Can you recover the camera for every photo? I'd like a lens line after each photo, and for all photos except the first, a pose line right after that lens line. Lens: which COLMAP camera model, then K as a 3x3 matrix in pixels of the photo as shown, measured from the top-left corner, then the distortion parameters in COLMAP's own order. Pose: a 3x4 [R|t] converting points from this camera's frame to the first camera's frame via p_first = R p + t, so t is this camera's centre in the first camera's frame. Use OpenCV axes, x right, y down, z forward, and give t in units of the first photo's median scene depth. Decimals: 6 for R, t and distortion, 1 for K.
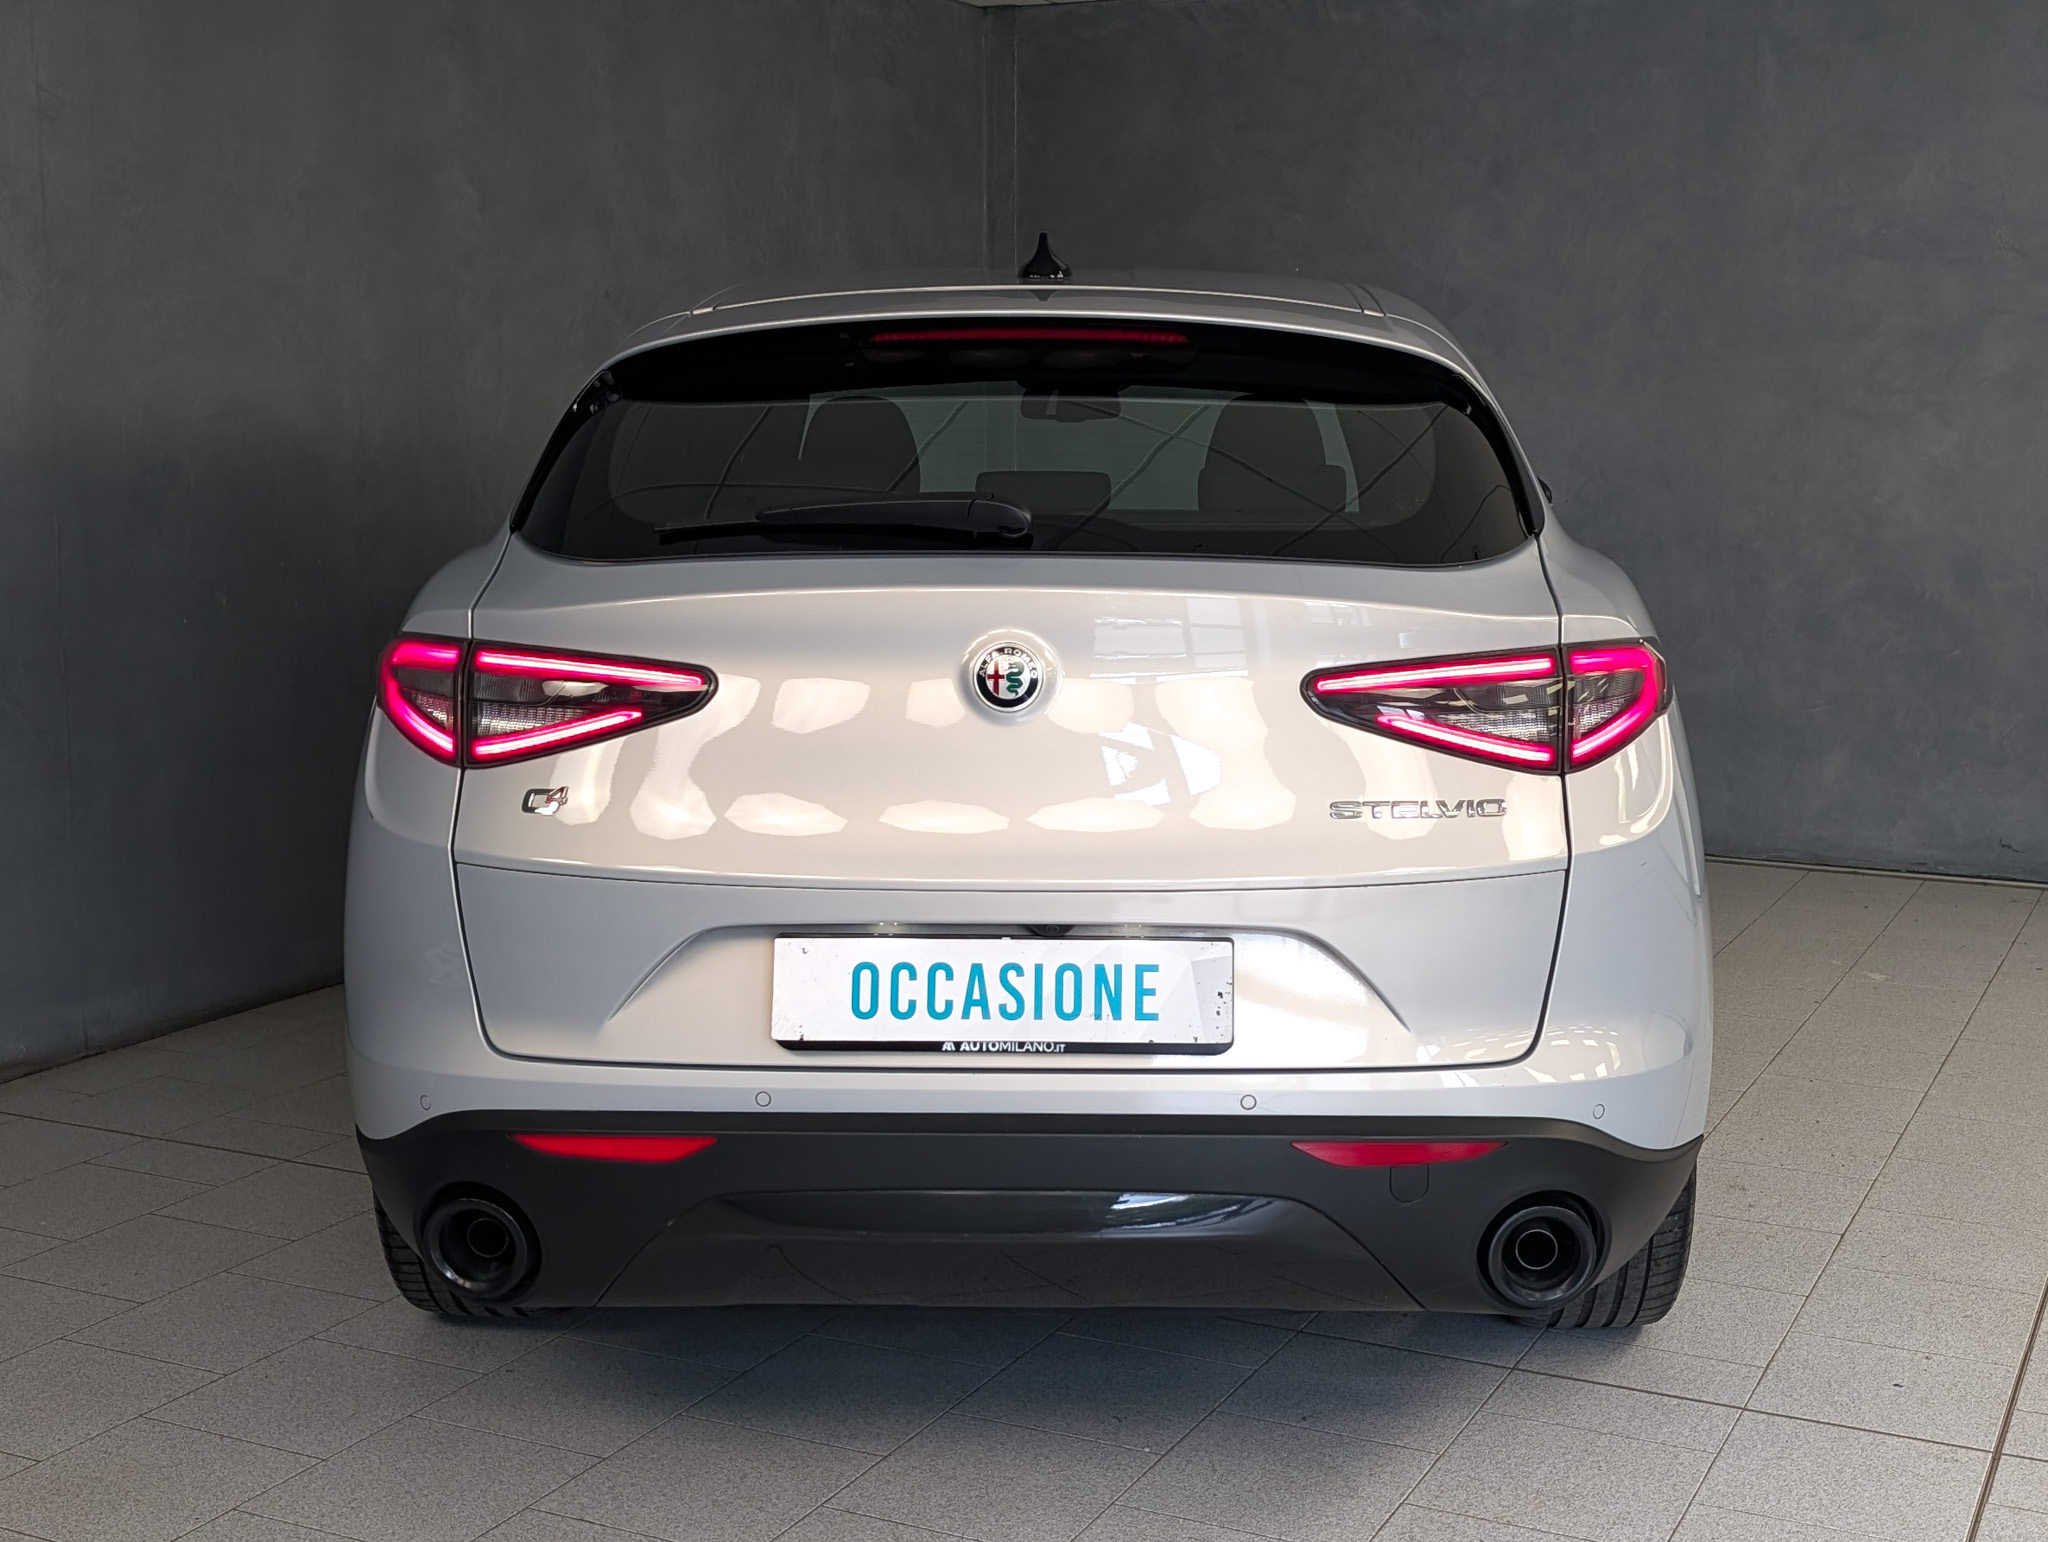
lens RADIAL K [[1633.2, 0, 1035.8], [0, 1633.2, 741.0], [0, 0, 1]] dist [-0.016561, 0.011225]
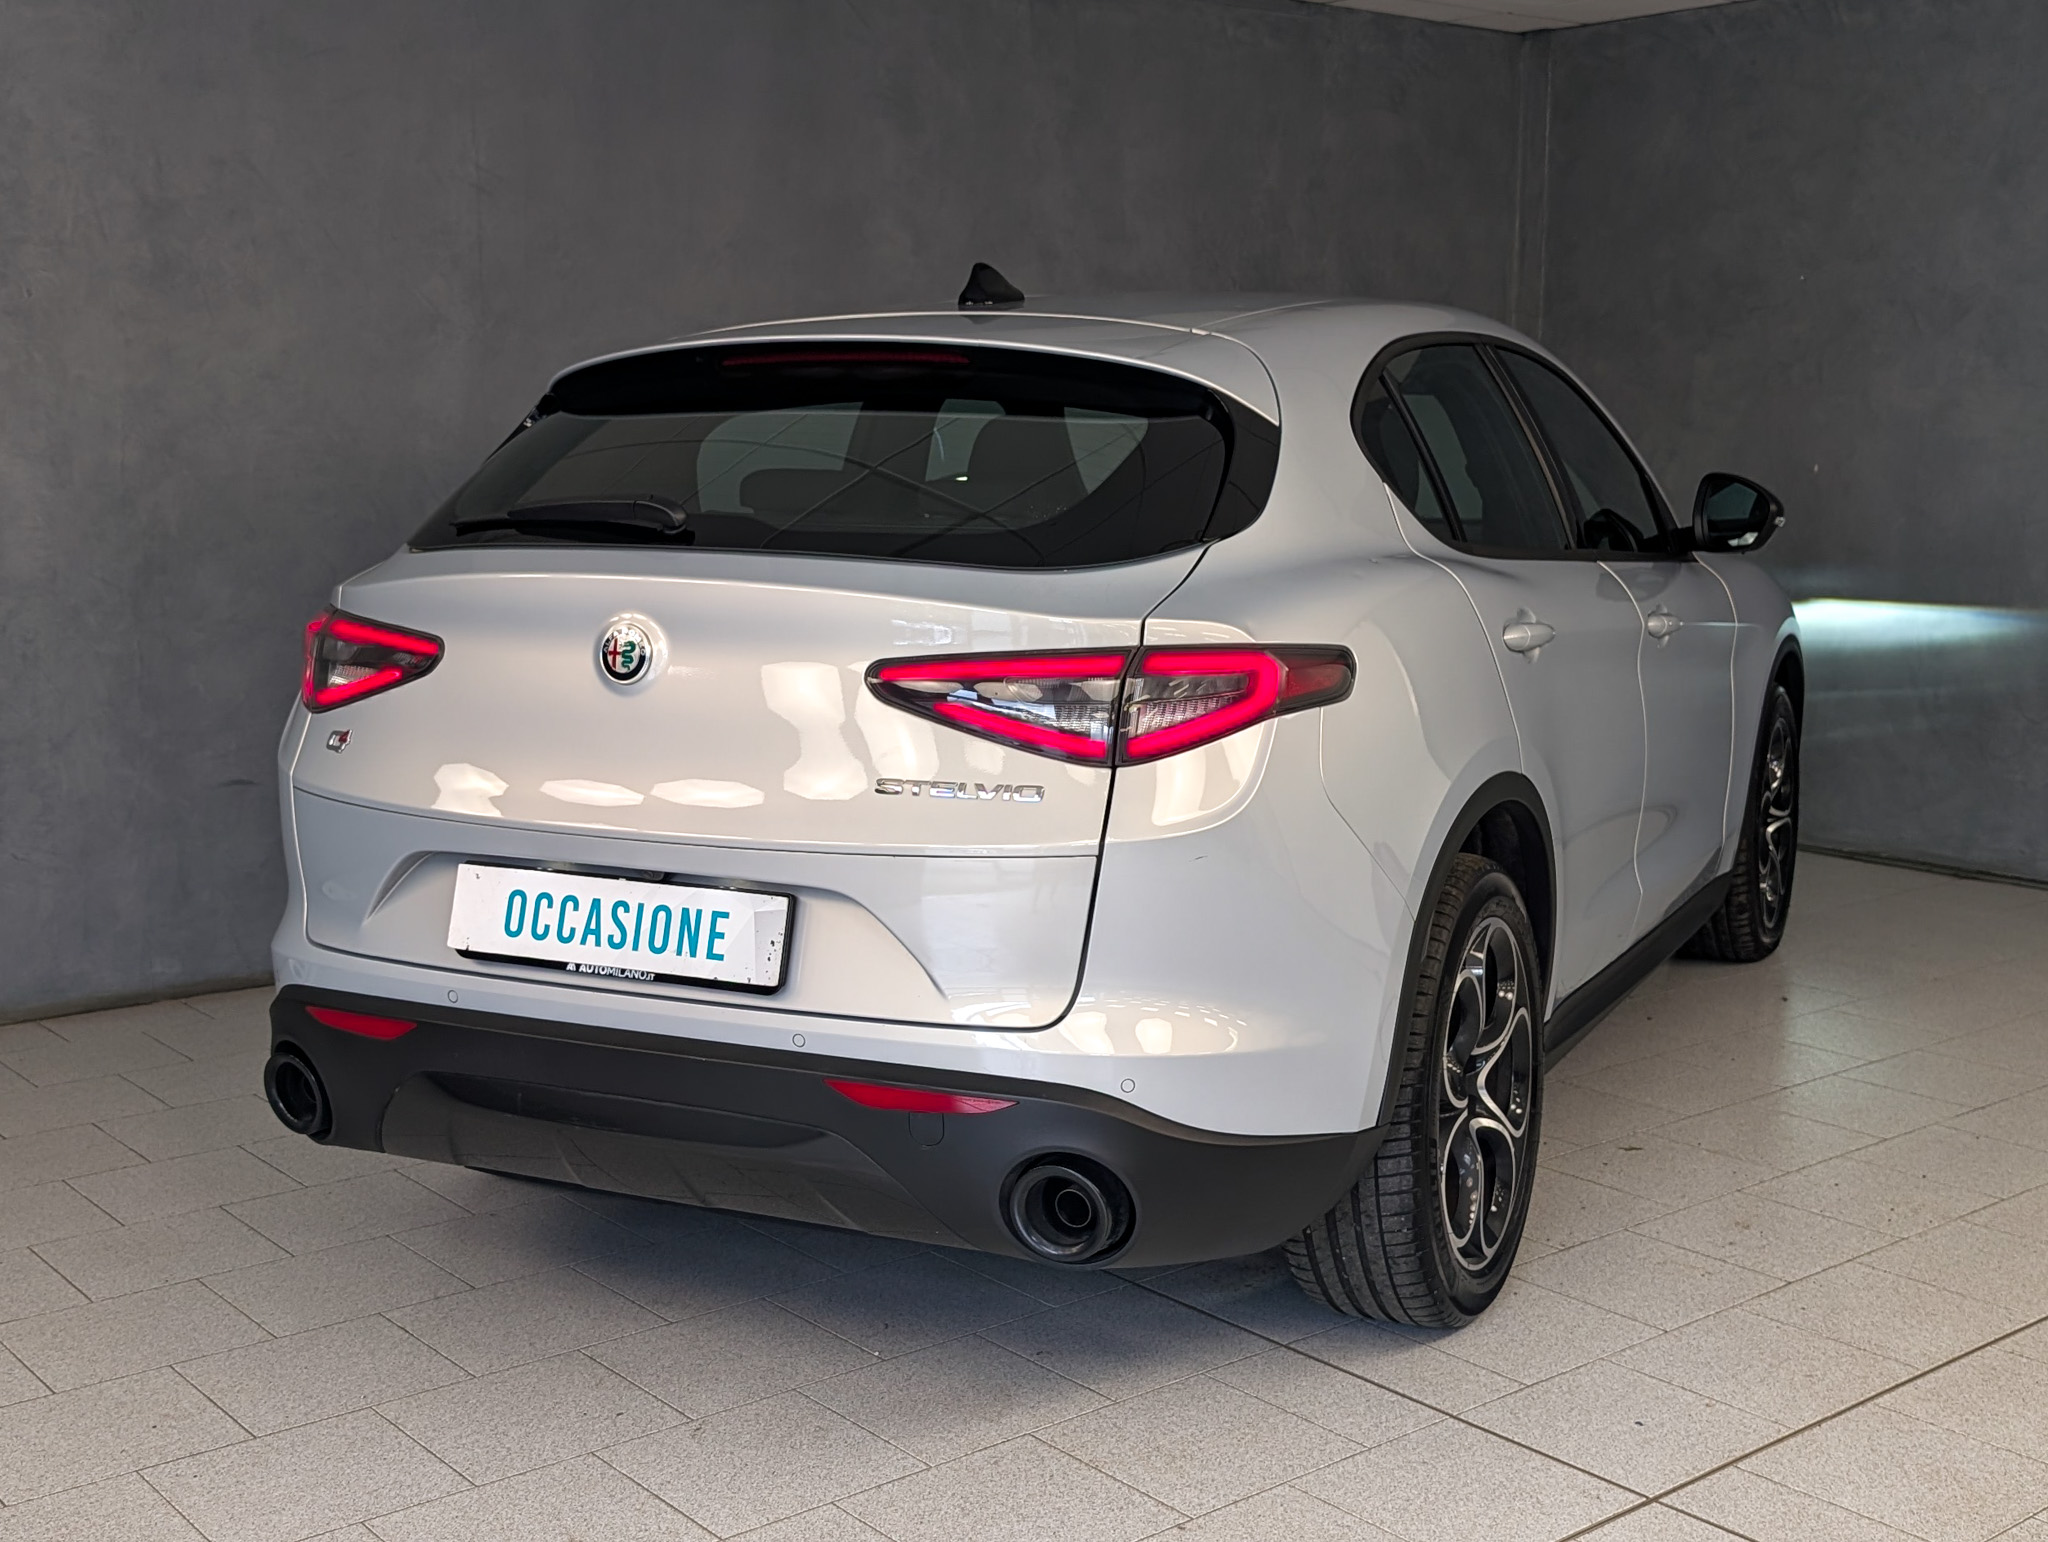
lens RADIAL K [[1536.6, 0, 1030.9], [0, 1536.6, 771.5], [0, 0, 1]] dist [0.008238, -0.006852]
pose [[0.957821, 0.061703, -0.280662, 0.467731], [-0.057480, 0.998076, 0.023261, 0.001978], [0.281557, -0.006147, 0.959525, 0.028387]]
